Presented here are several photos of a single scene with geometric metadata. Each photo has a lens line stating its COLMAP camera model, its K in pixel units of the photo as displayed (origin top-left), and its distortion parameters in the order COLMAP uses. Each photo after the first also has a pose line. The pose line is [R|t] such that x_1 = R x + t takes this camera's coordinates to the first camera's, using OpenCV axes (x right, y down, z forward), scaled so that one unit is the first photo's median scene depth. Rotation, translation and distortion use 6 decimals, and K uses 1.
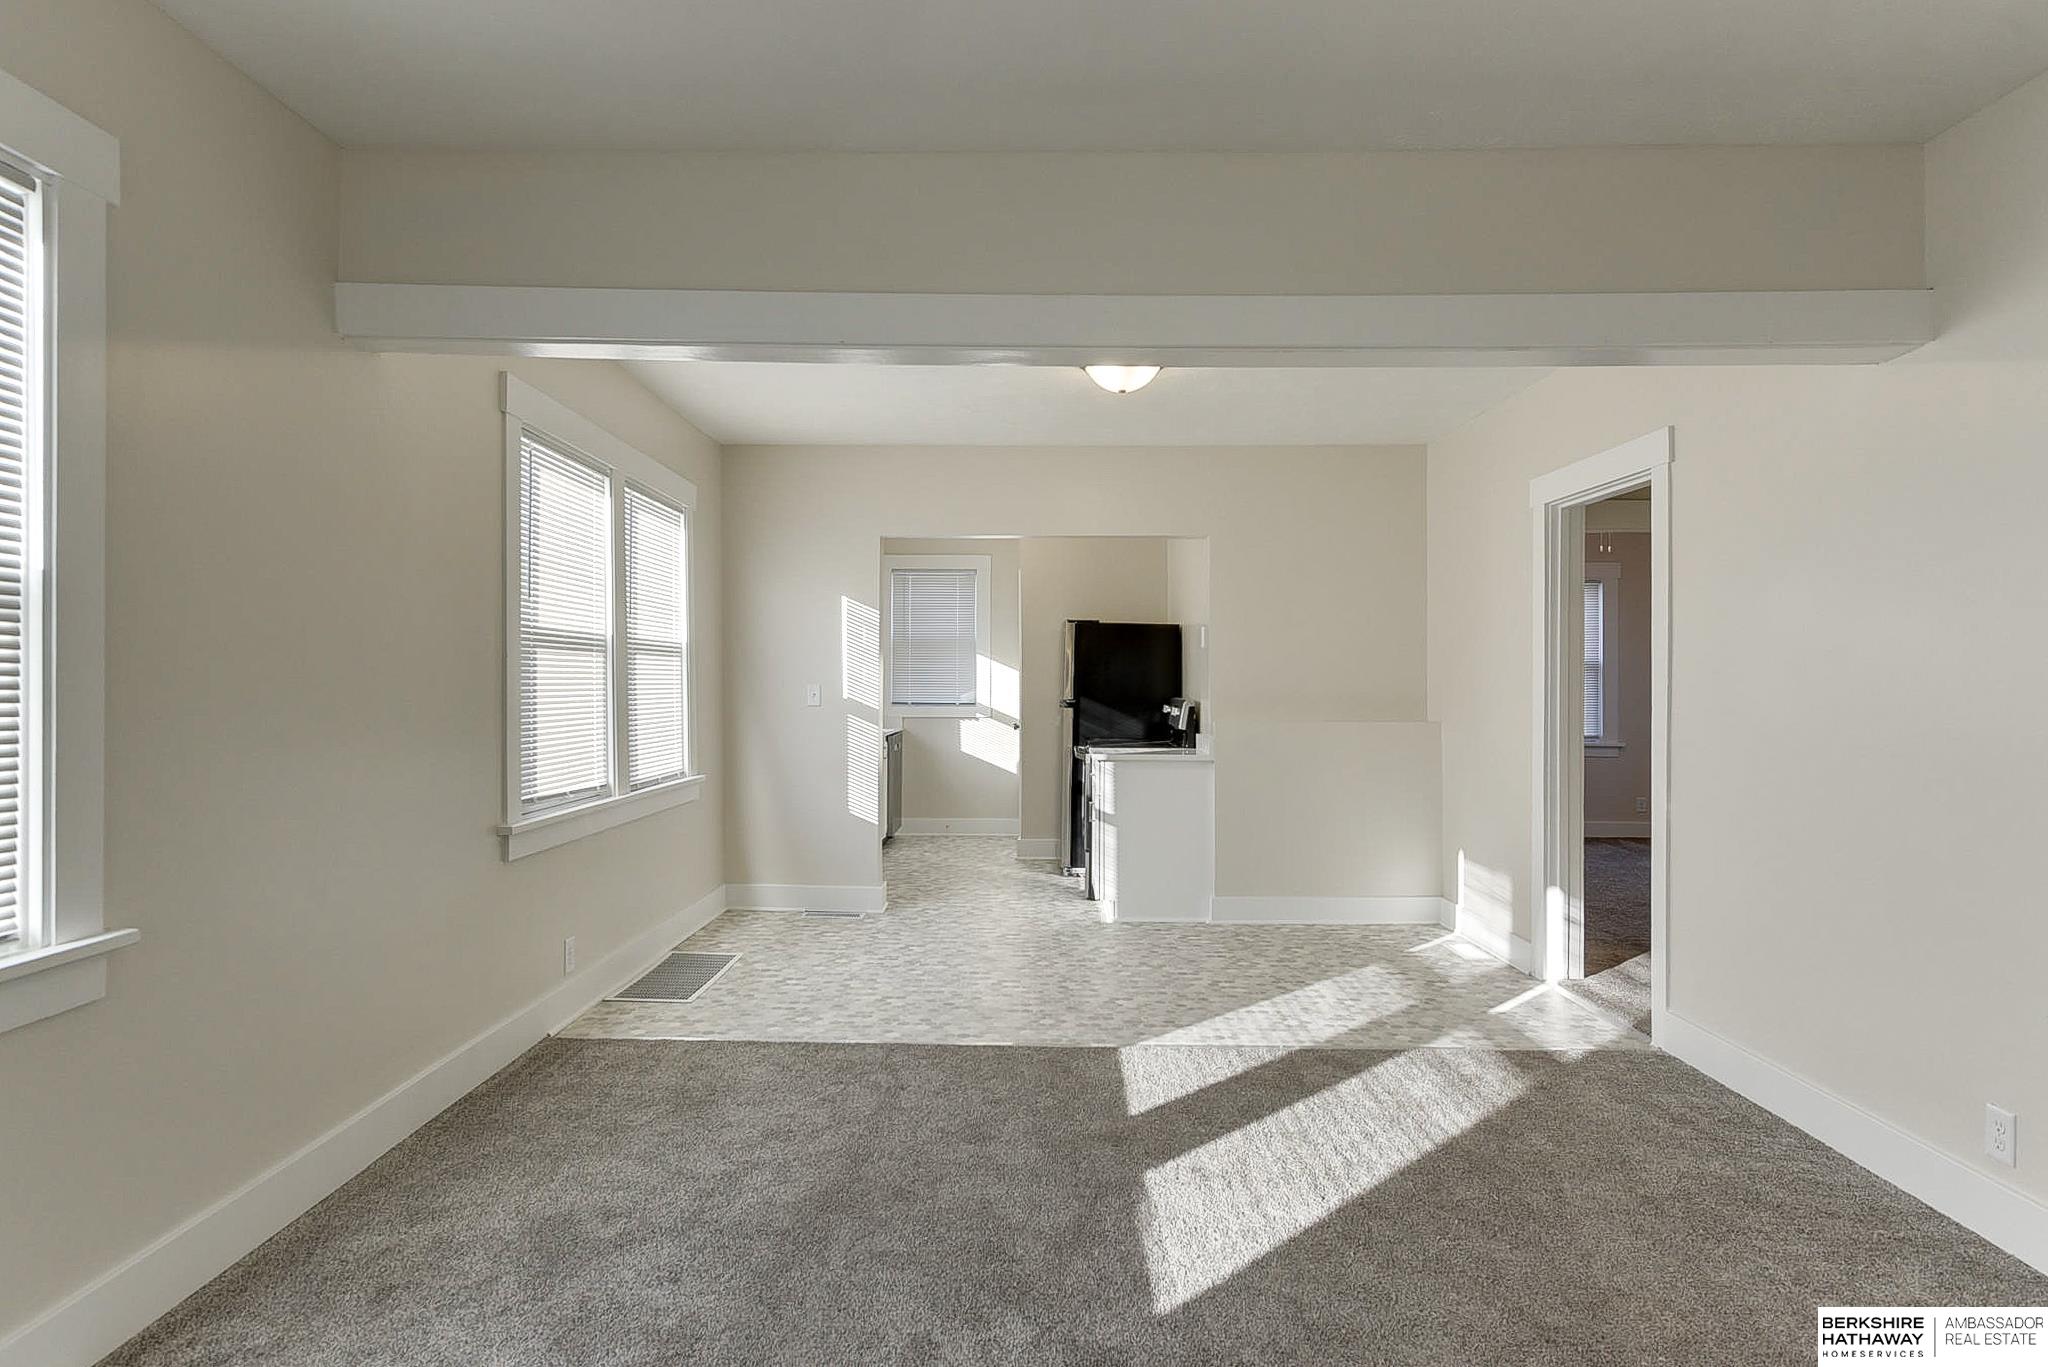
lens RADIAL K [[1131.0, 0, 1037.4], [0, 1131.0, 679.1], [0, 0, 1]] dist [0.002386, -0.003154]
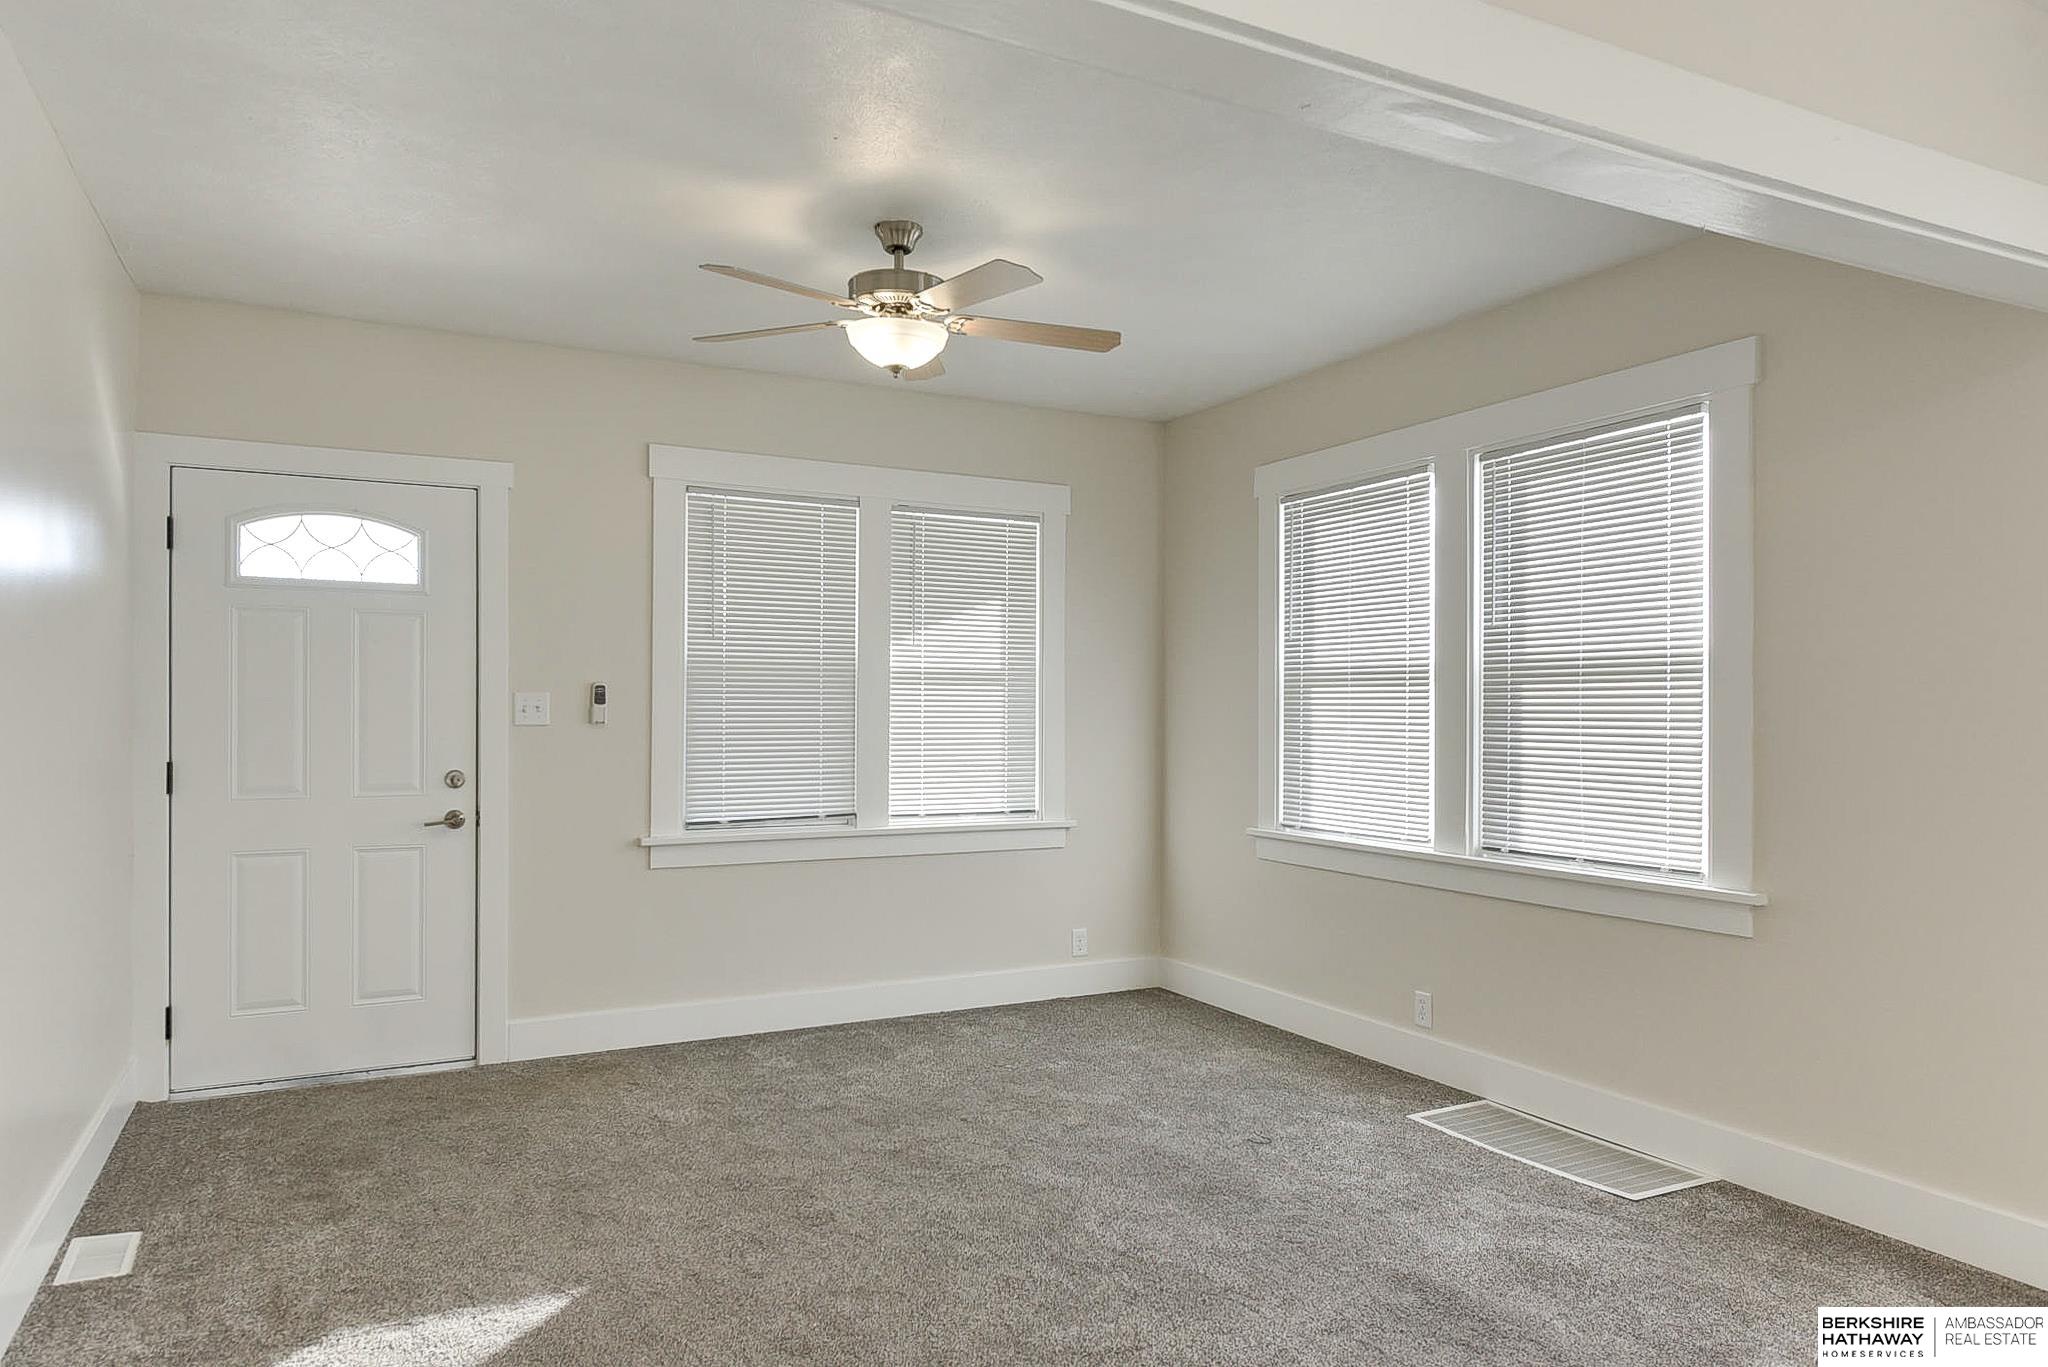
lens RADIAL K [[1300.1, 0, 1023.2], [0, 1300.1, 712.0], [0, 0, 1]] dist [0.008015, 0.004749]
pose [[-0.888291, -0.008898, -0.459194, 0.369430], [-0.005934, 0.999951, -0.007896, 0.006842], [0.459242, -0.004289, -0.888301, 0.996076]]
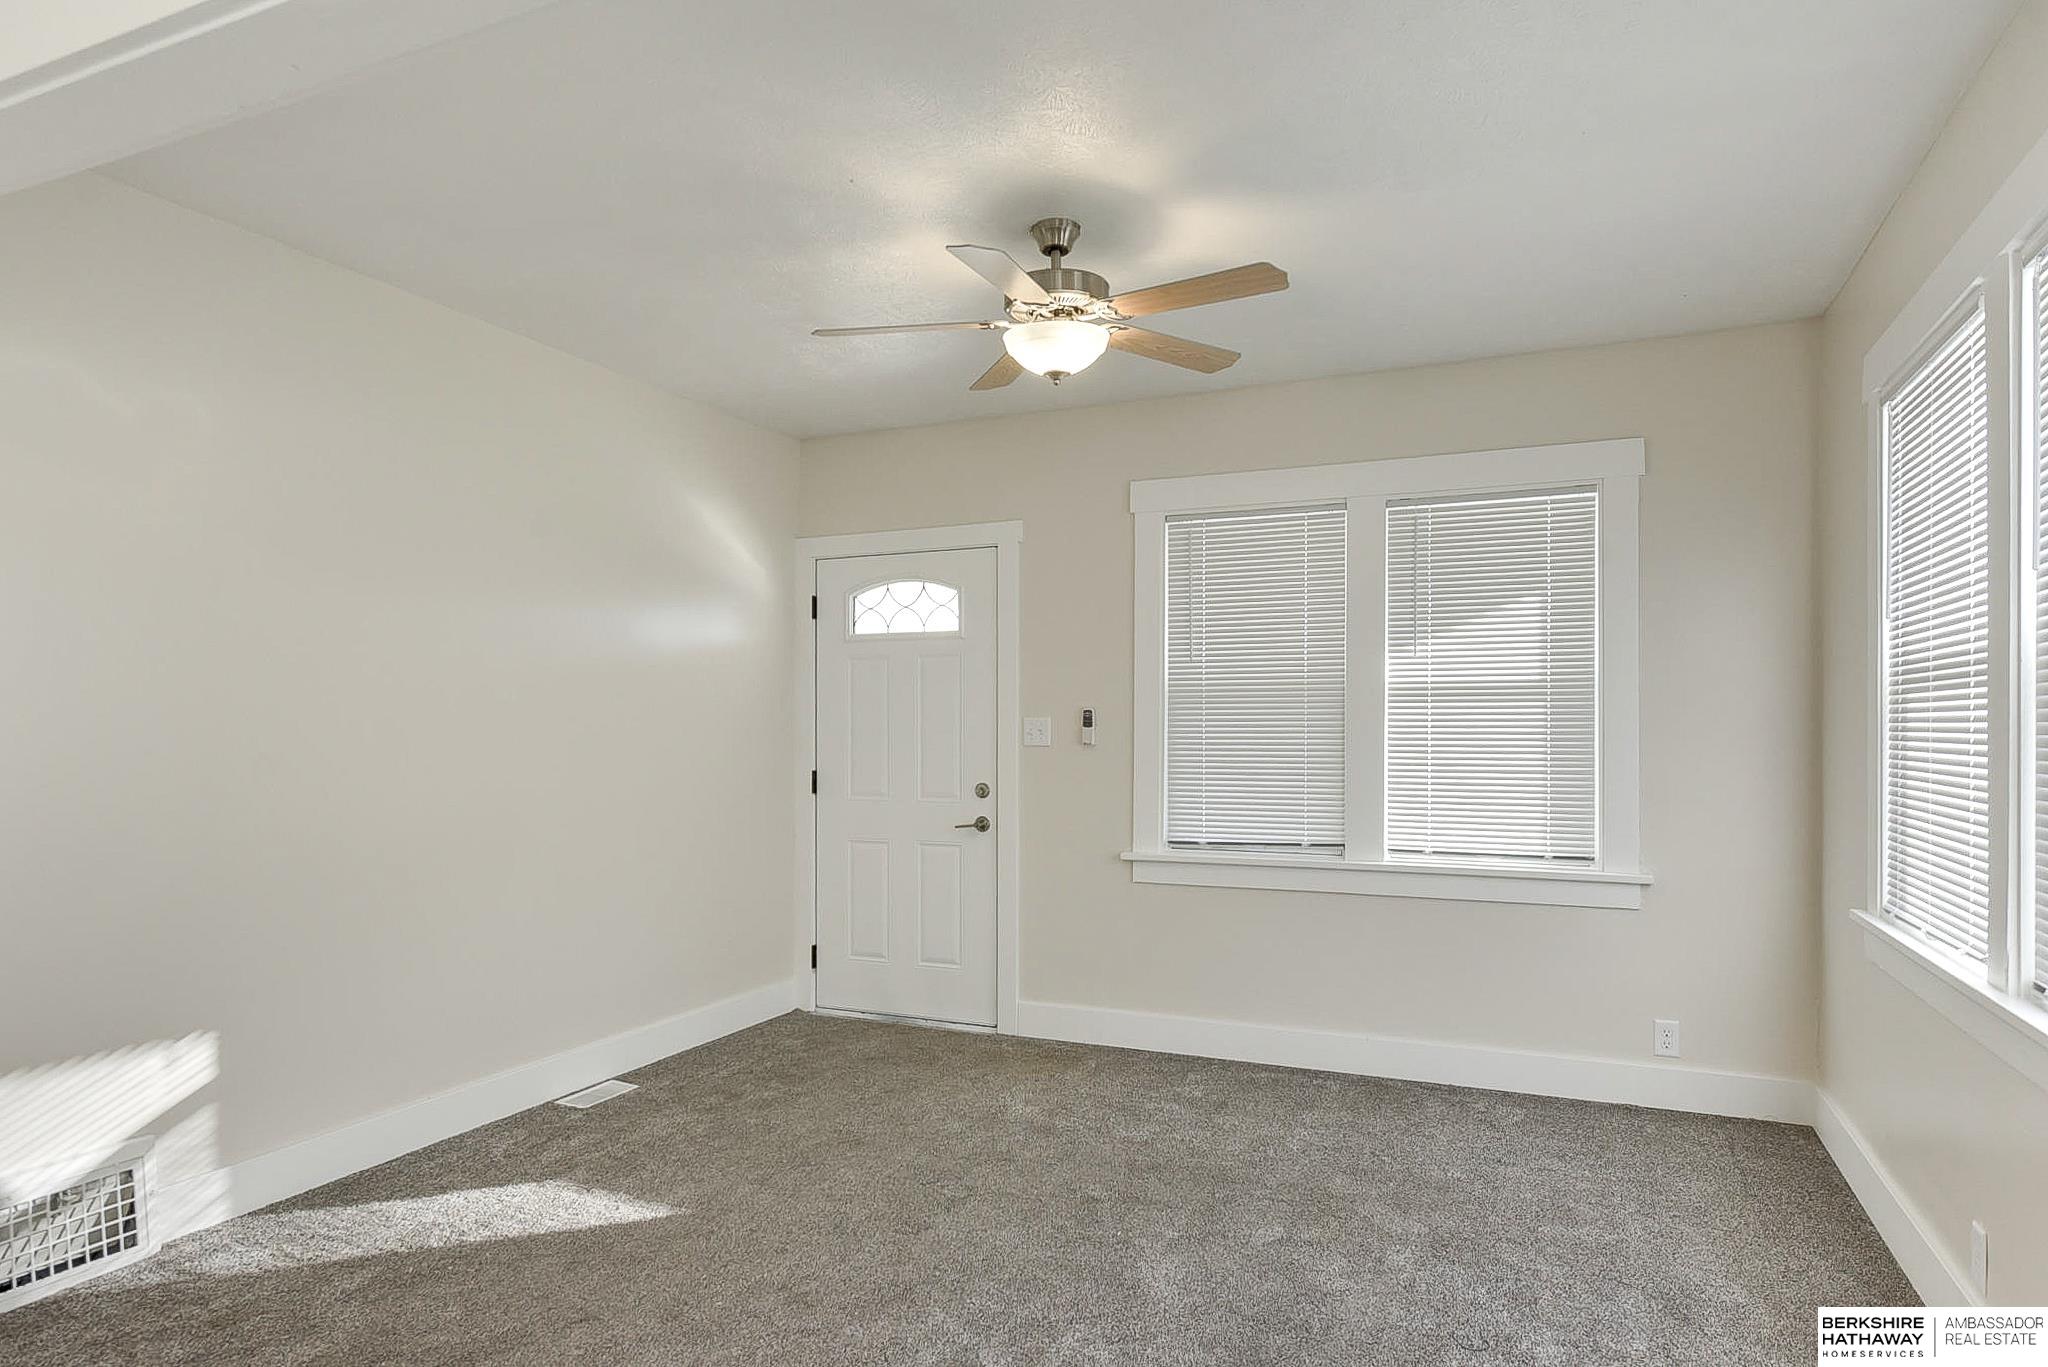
lens RADIAL K [[1209.3, 0, 1019.0], [0, 1209.3, 730.7], [0, 0, 1]] dist [0.008240, 0.000772]
pose [[-0.909739, -0.005495, 0.415144, -0.230882], [-0.007552, 0.999966, -0.003314, 0.001200], [-0.415112, -0.006150, -0.909750, 0.900624]]
